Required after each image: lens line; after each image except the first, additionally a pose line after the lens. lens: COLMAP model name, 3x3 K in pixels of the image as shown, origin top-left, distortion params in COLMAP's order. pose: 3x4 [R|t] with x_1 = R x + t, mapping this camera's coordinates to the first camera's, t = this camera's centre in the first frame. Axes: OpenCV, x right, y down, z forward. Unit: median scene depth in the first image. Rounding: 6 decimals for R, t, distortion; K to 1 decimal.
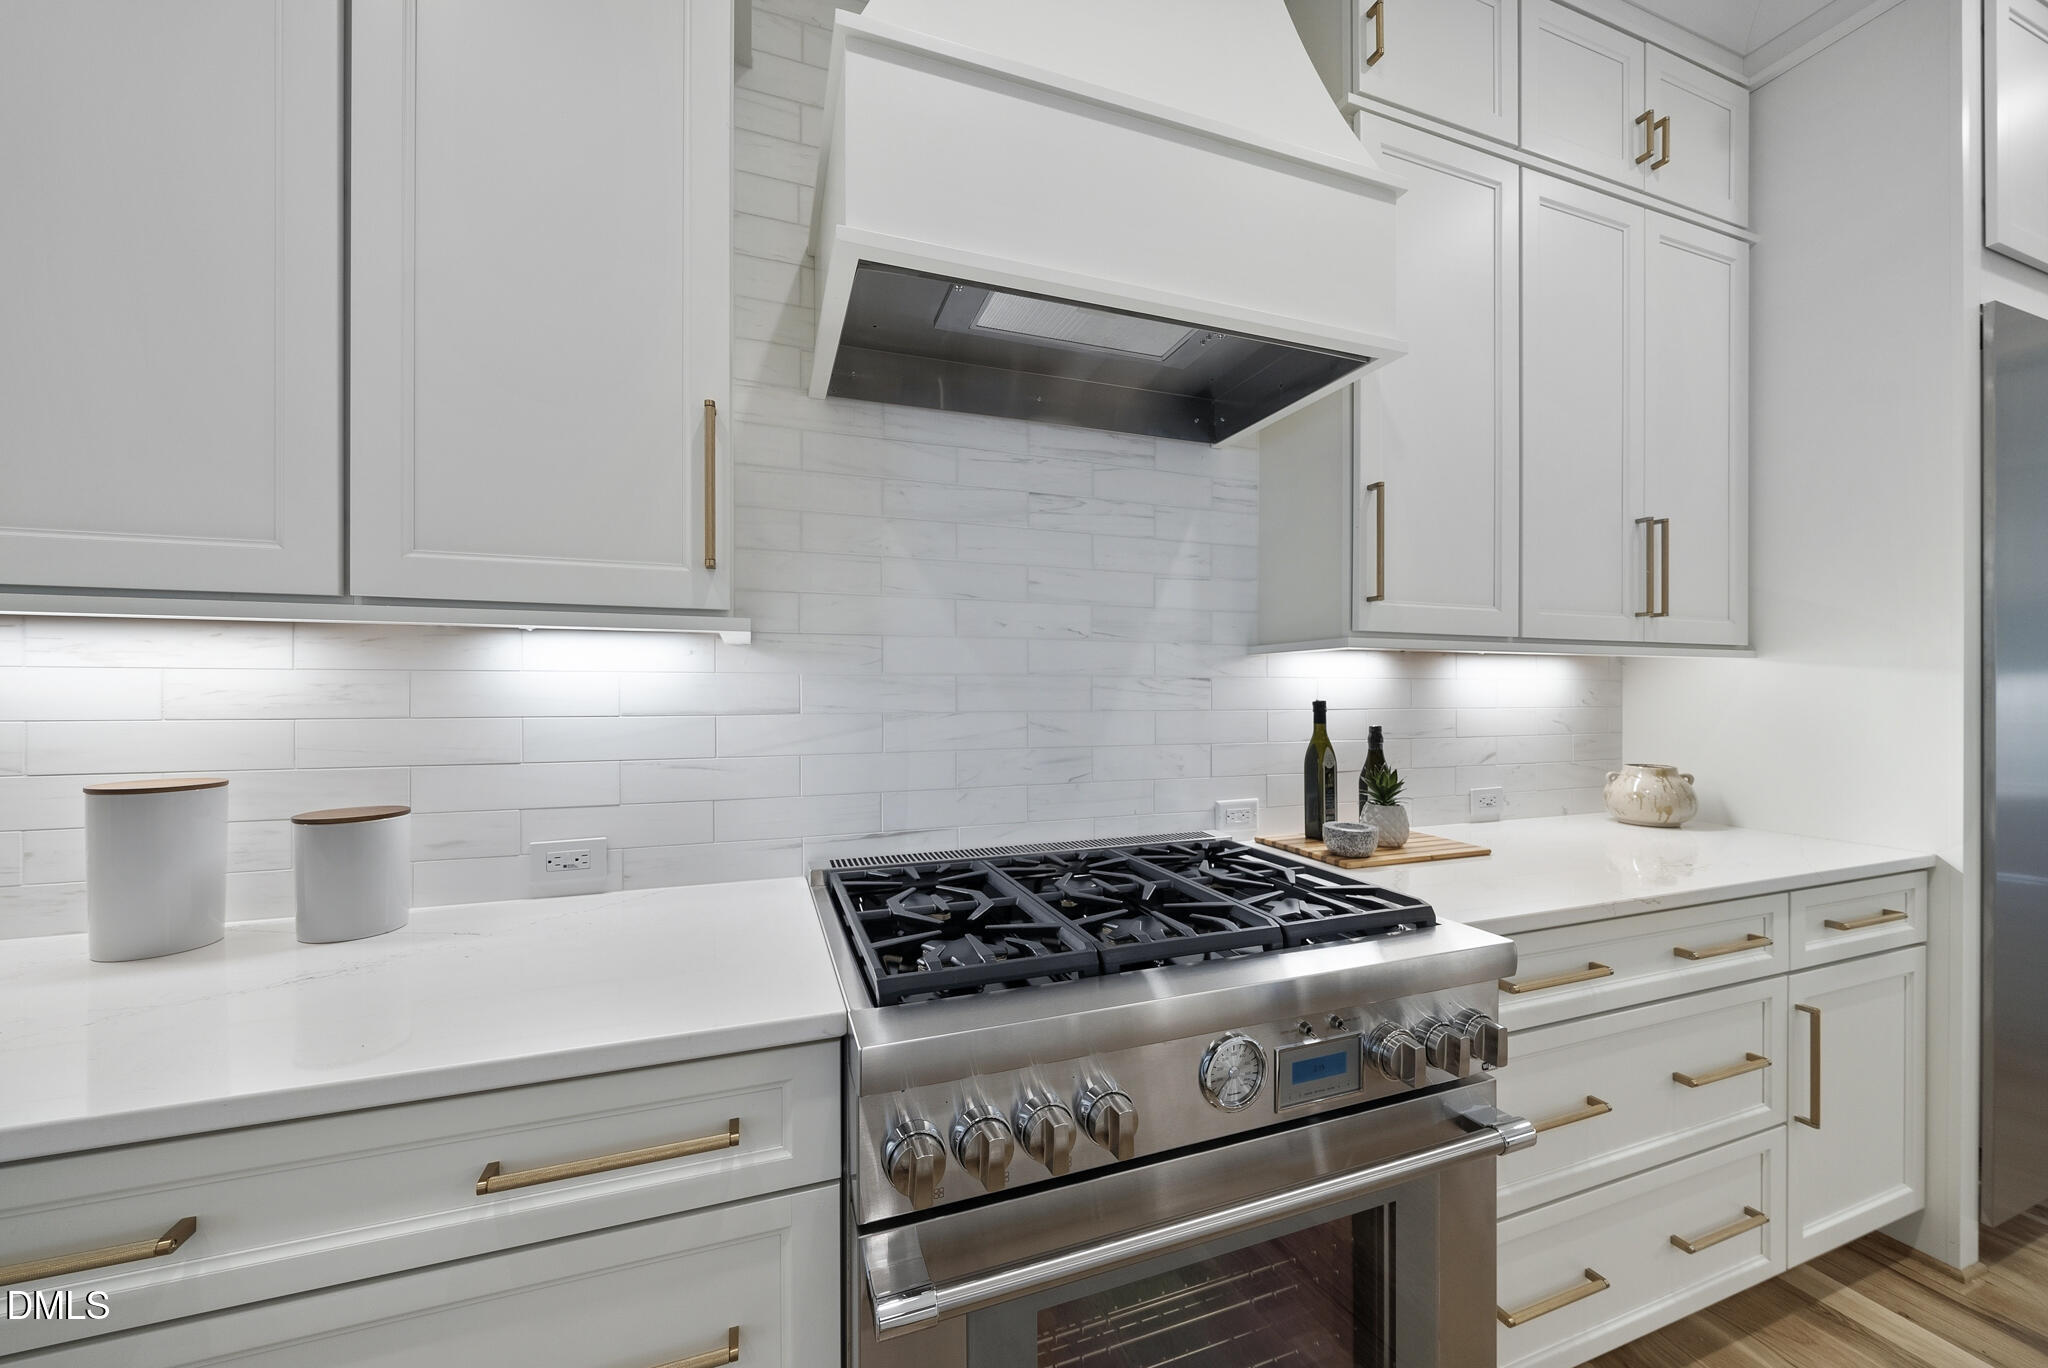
lens RADIAL K [[747.1, 0, 1017.4], [0, 747.1, 690.0], [0, 0, 1]] dist [-0.013719, 0.000029]
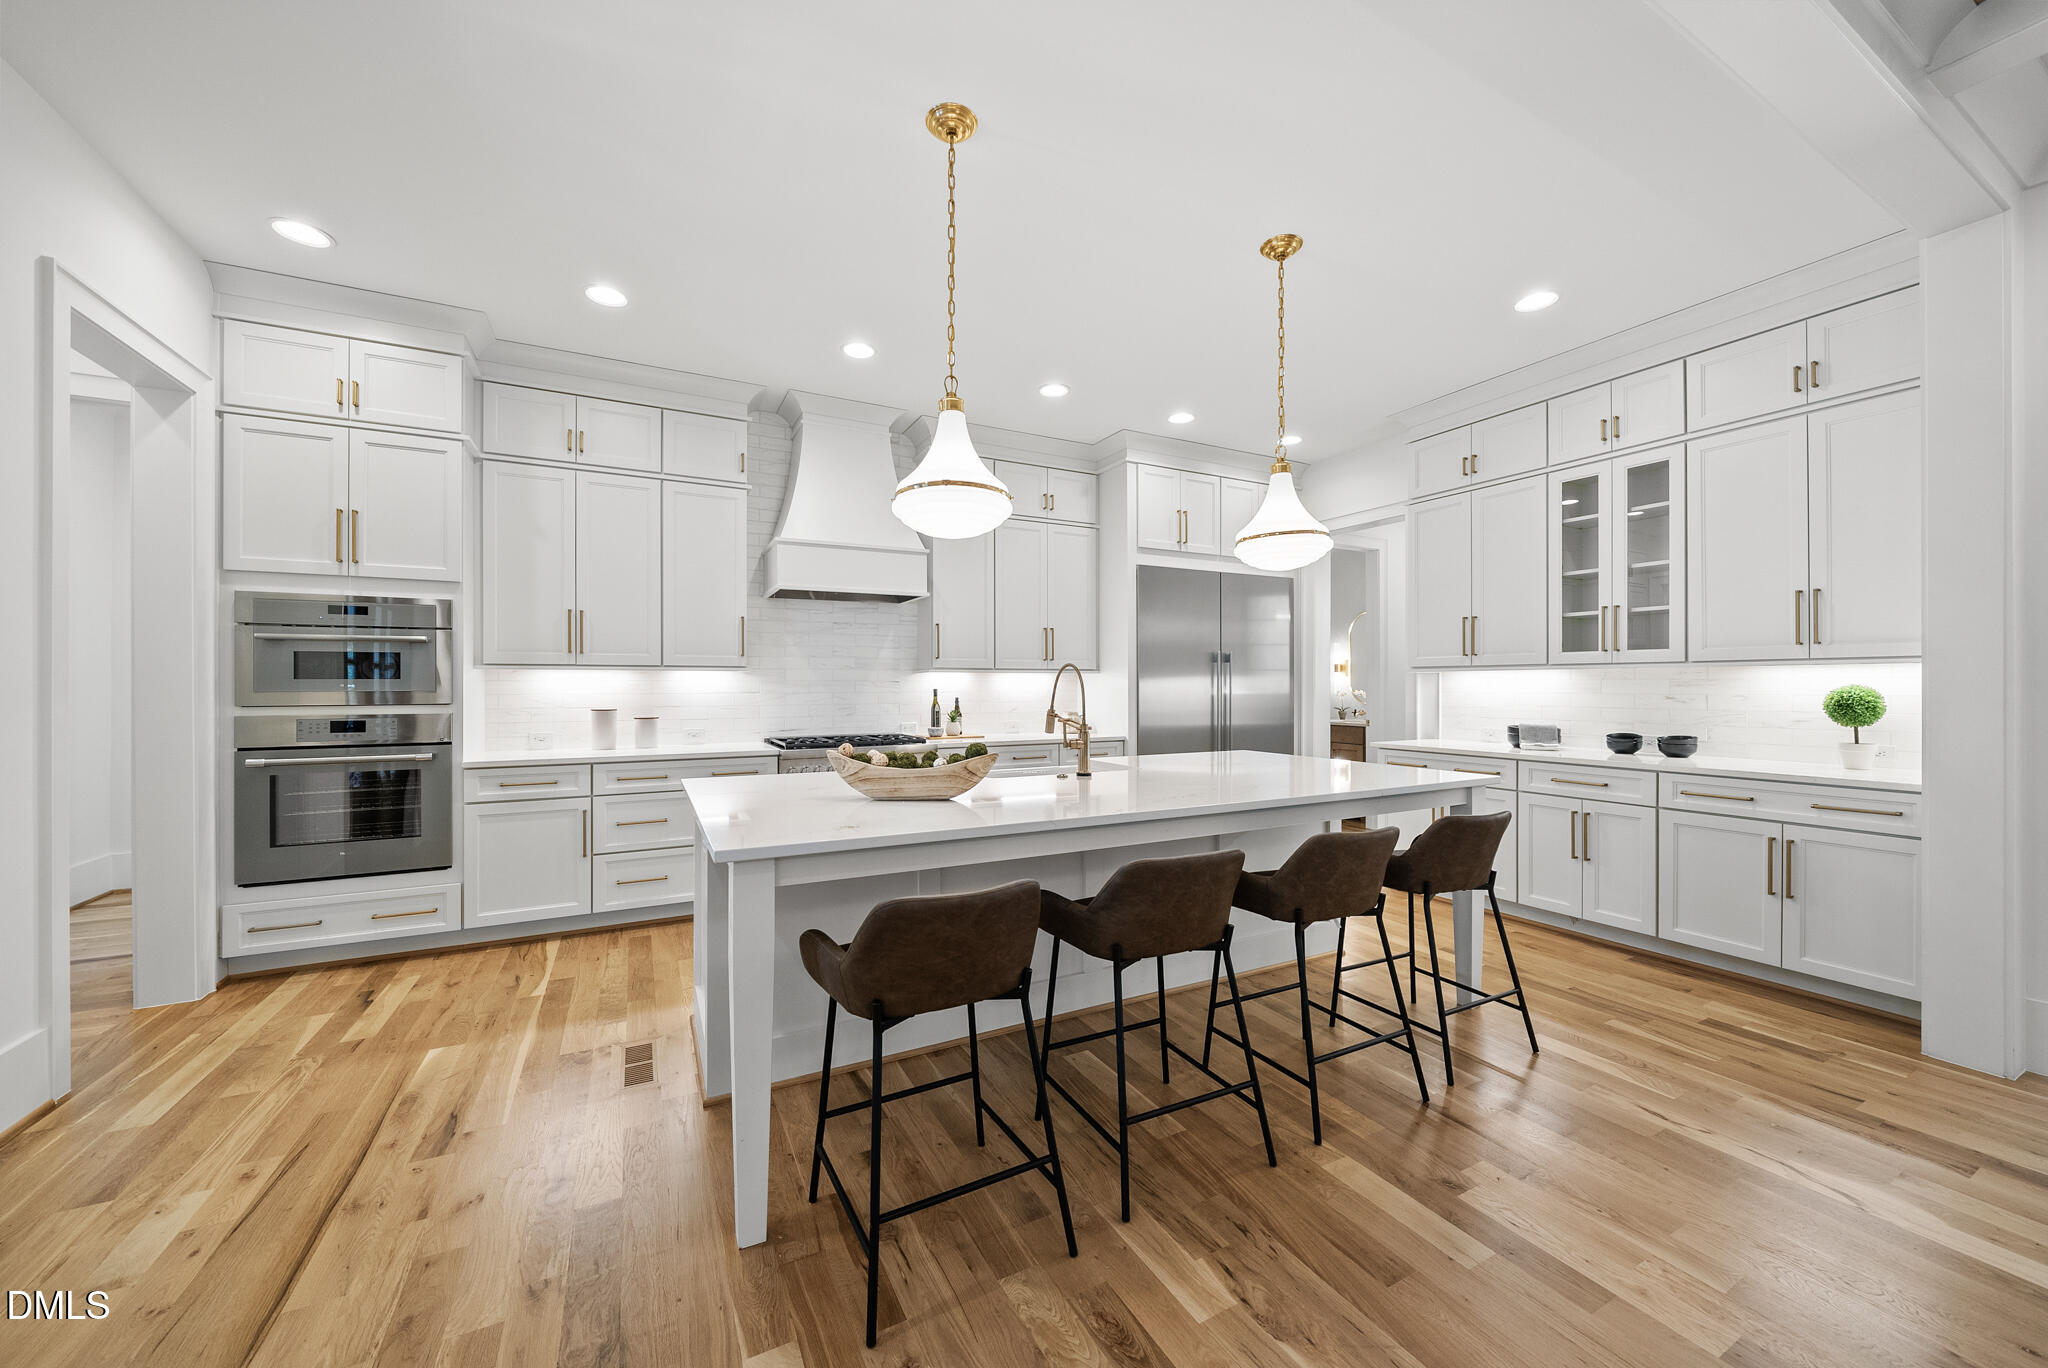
lens RADIAL K [[745.8, 0, 1024.0], [0, 745.8, 684.0], [0, 0, 1]] dist [-0.006107, -0.000181]
pose [[0.988984, -0.005132, 0.147934, 0.335191], [0.005468, 0.999983, -0.001860, 0.003765], [-0.147922, 0.002648, 0.988996, -2.168669]]
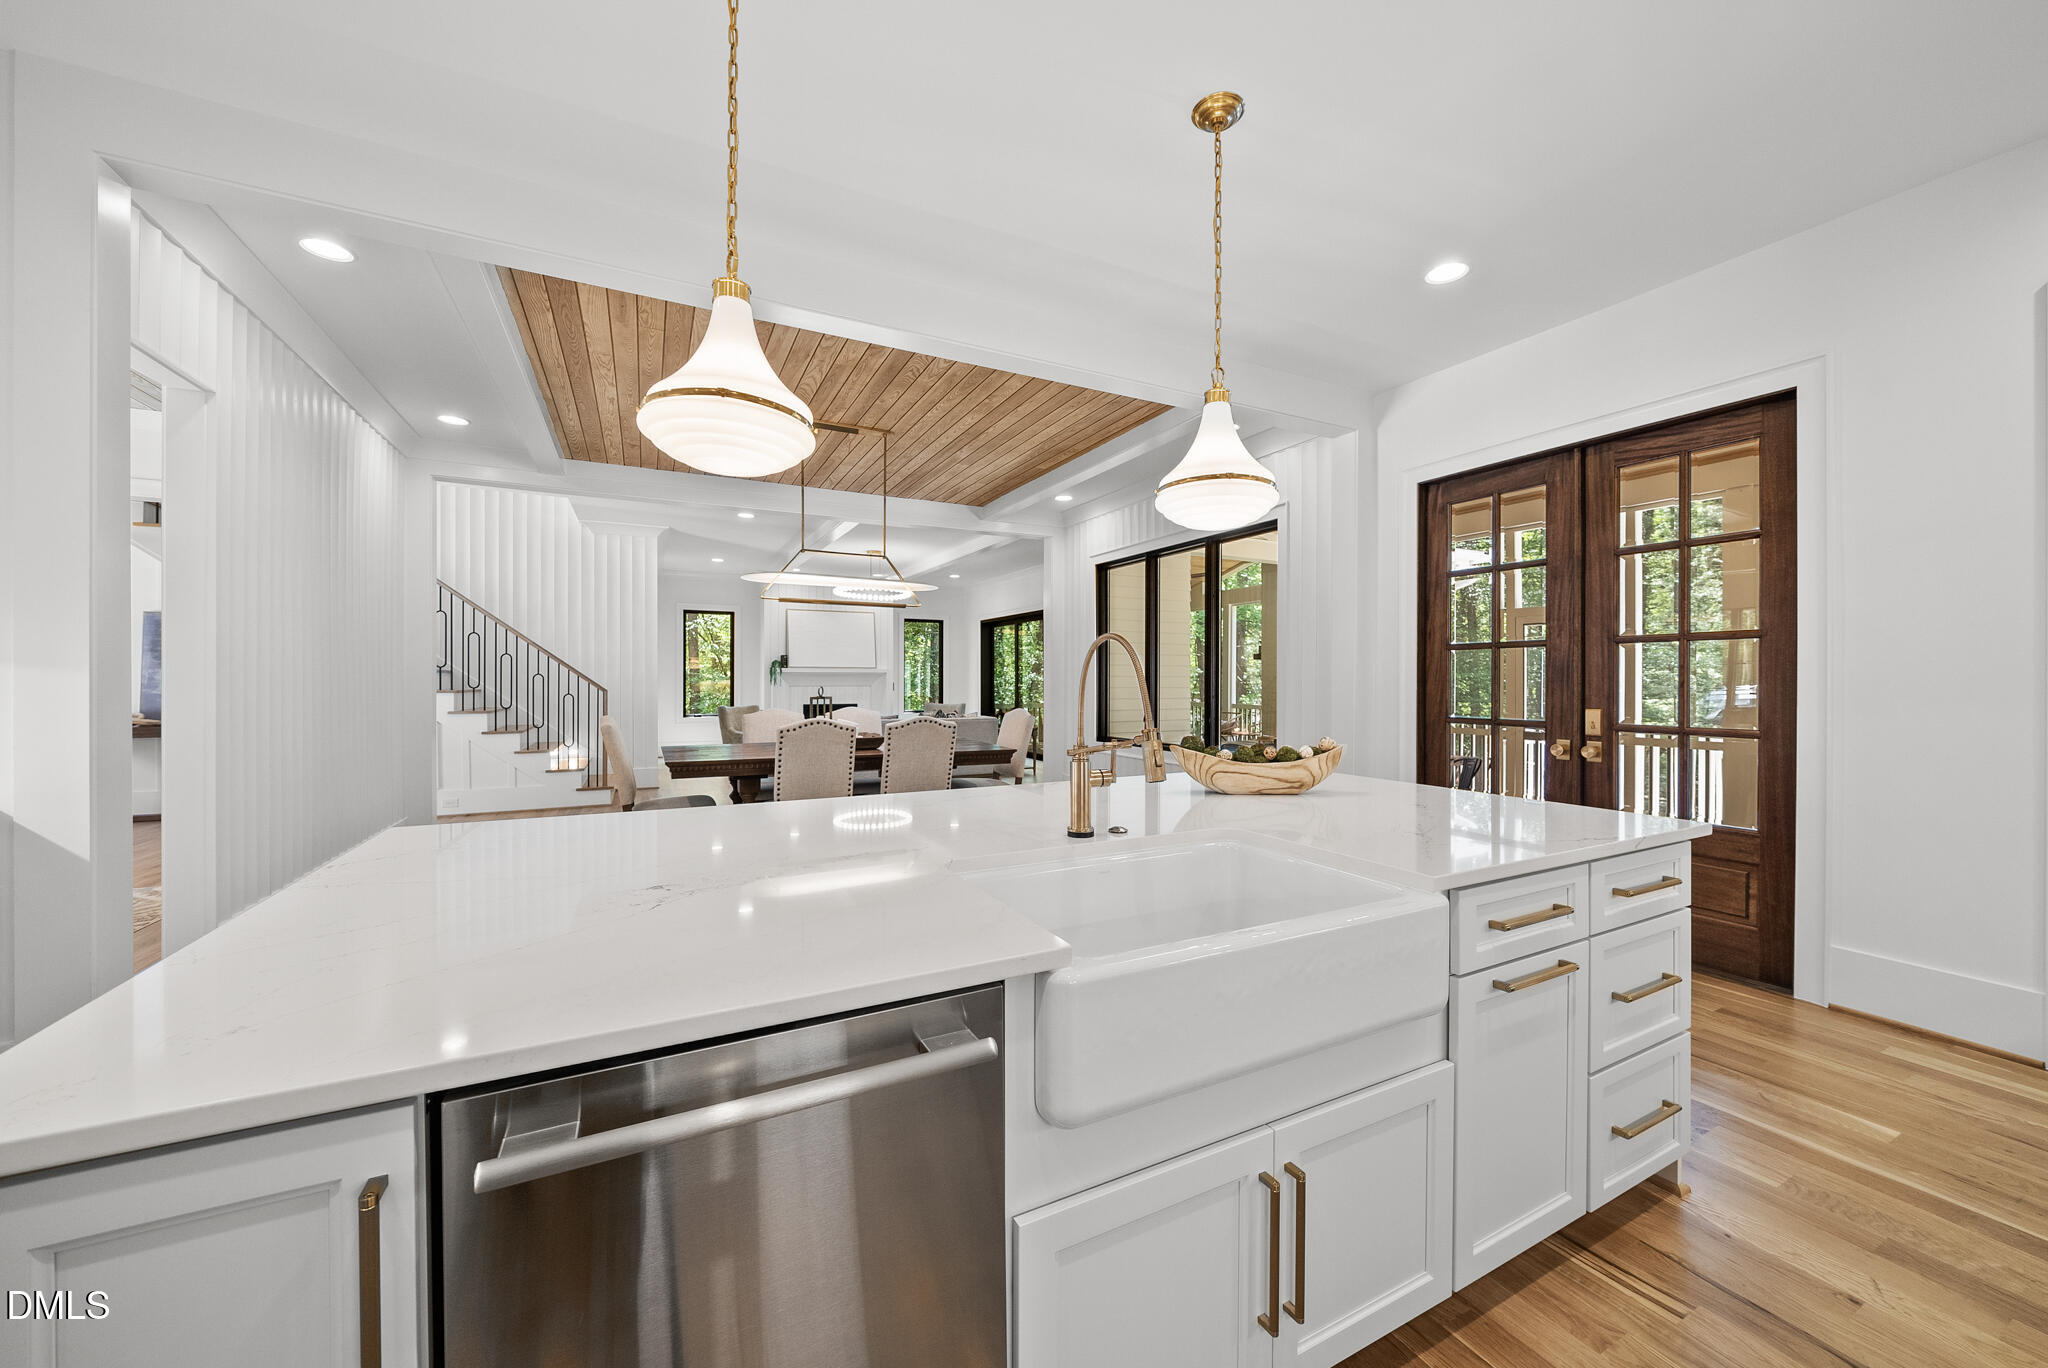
lens RADIAL K [[745.8, 0, 1024.0], [0, 745.8, 684.0], [0, 0, 1]] dist [-0.006107, -0.000181]
pose [[-0.990915, -0.004839, -0.134402, 0.975924], [-0.005688, 0.999966, 0.005935, 0.008332], [0.134369, 0.006646, -0.990909, 0.659871]]
